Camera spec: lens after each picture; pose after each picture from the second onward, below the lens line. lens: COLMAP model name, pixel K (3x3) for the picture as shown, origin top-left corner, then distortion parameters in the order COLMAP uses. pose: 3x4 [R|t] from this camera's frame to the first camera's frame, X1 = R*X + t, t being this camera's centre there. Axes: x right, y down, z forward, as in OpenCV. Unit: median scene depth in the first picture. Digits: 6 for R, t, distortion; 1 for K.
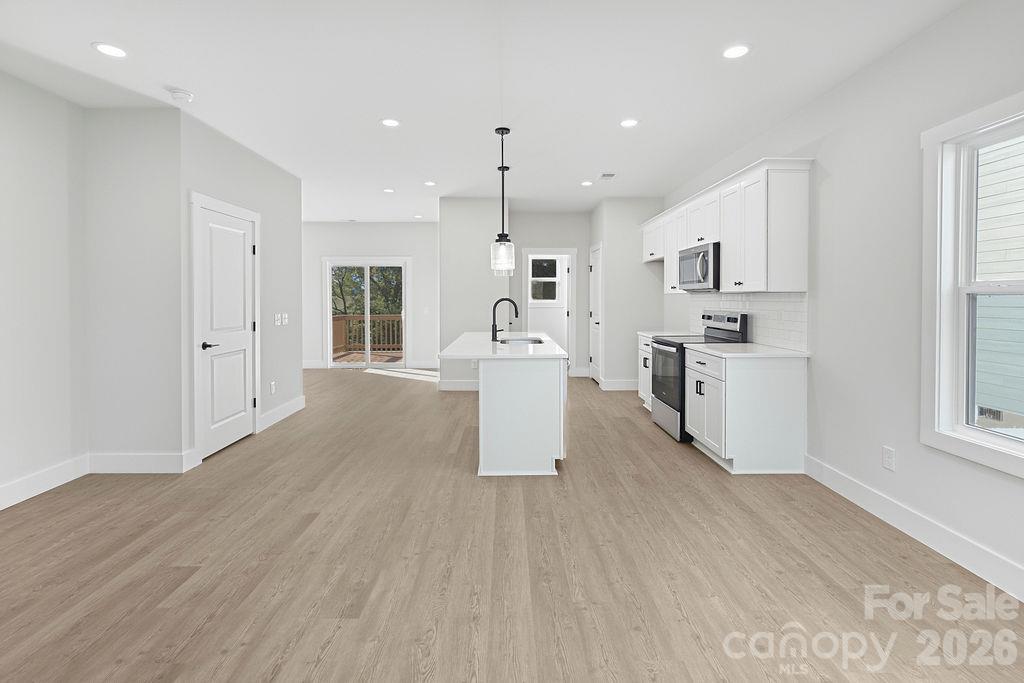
lens RADIAL K [[481.9, 0, 511.8], [0, 481.9, 298.3], [0, 0, 1]] dist [-0.002660, -0.000492]
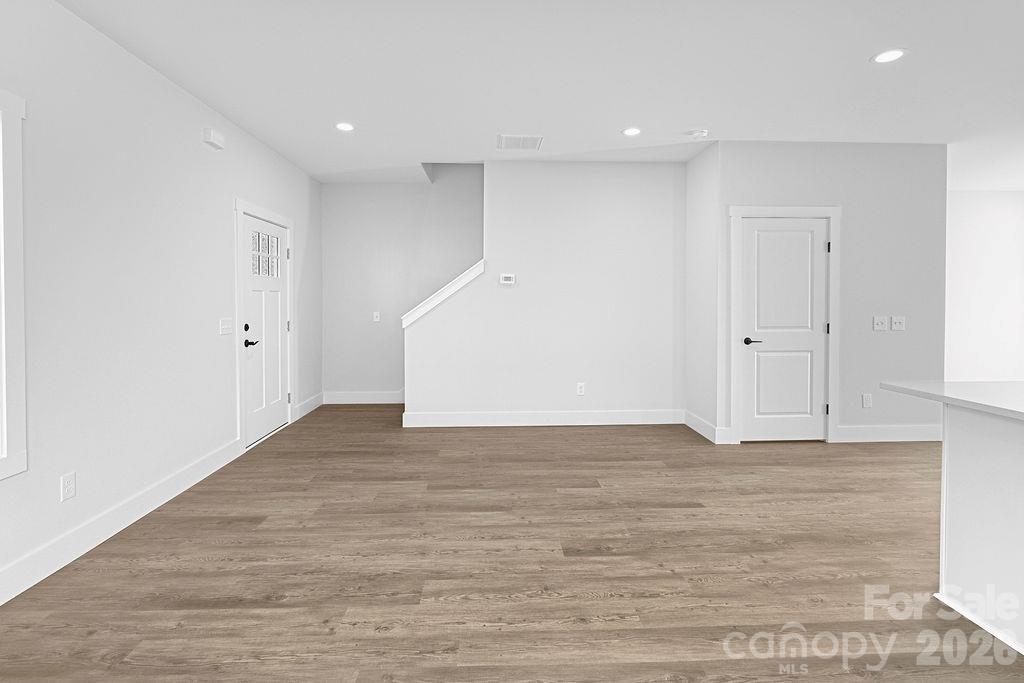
lens RADIAL K [[484.9, 0, 511.1], [0, 484.9, 306.4], [0, 0, 1]] dist [0.001463, 0.000283]
pose [[0.030934, 0.018070, -0.999358, 0.509347], [-0.001176, 0.999837, 0.018042, -0.000799], [0.999521, 0.000617, 0.030950, 0.458772]]
